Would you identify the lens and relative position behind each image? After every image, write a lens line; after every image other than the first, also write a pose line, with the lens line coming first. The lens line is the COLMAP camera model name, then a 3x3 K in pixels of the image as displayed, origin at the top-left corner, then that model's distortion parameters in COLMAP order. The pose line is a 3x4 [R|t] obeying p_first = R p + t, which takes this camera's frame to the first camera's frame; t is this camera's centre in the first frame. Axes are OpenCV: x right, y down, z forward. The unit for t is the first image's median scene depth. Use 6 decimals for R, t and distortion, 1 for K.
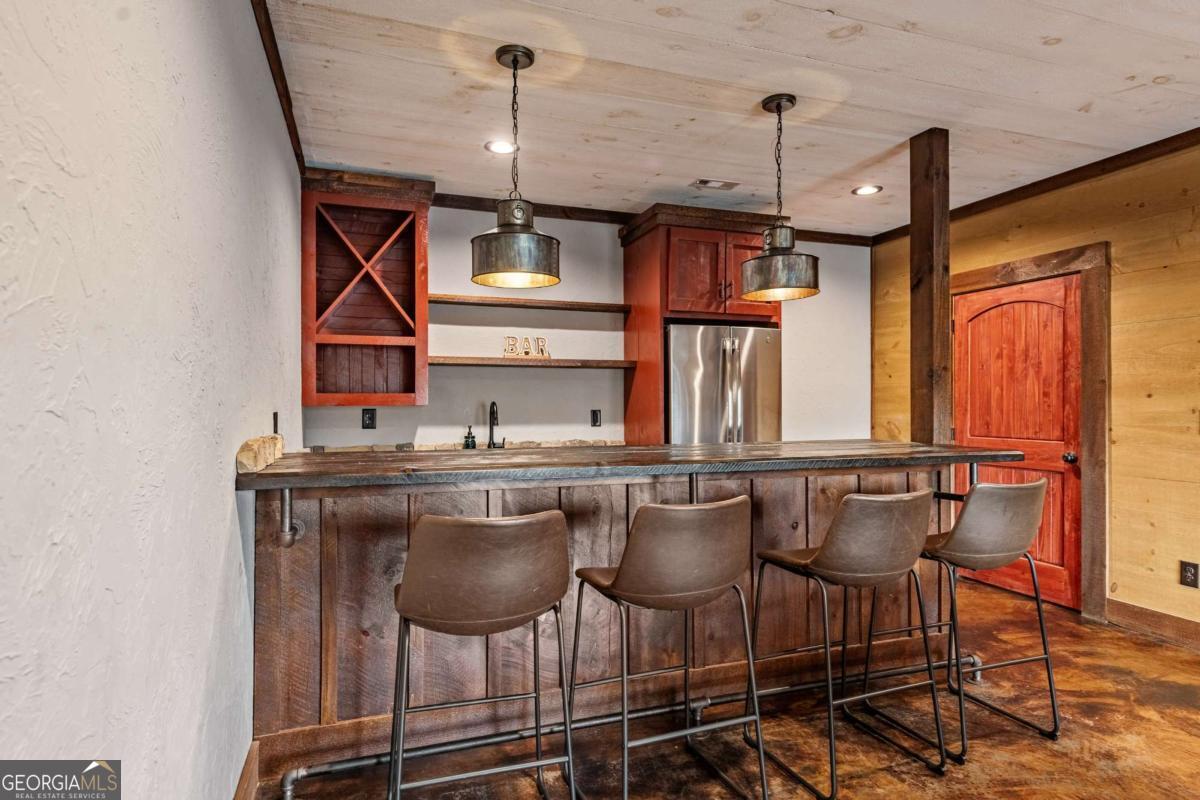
lens RADIAL K [[656.7, 0, 599.9], [0, 656.7, 401.3], [0, 0, 1]] dist [0.000339, 0.000325]
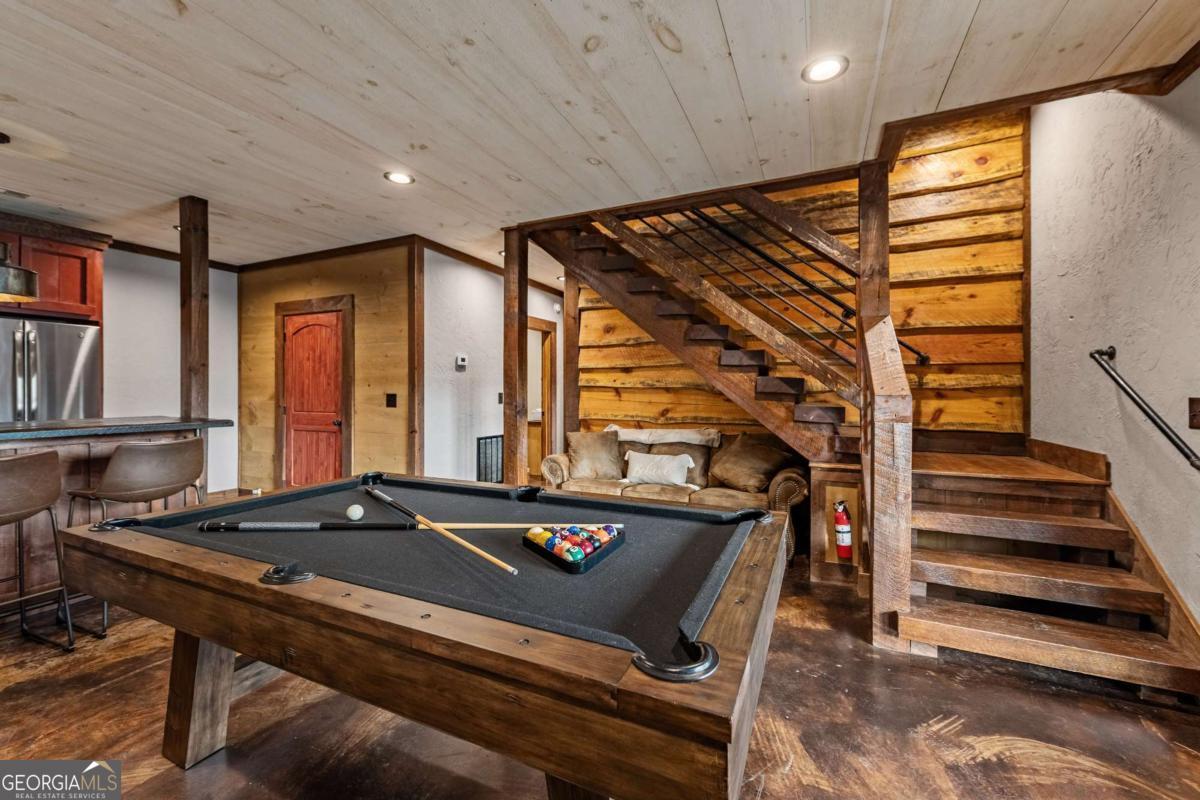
lens RADIAL K [[470.8, 0, 597.3], [0, 470.8, 389.7], [0, 0, 1]] dist [0.003541, -0.000656]
pose [[0.697851, 0.004296, 0.716230, 0.333759], [-0.006285, 0.999980, 0.000126, -0.001139], [-0.716215, -0.004589, 0.697864, -0.296090]]
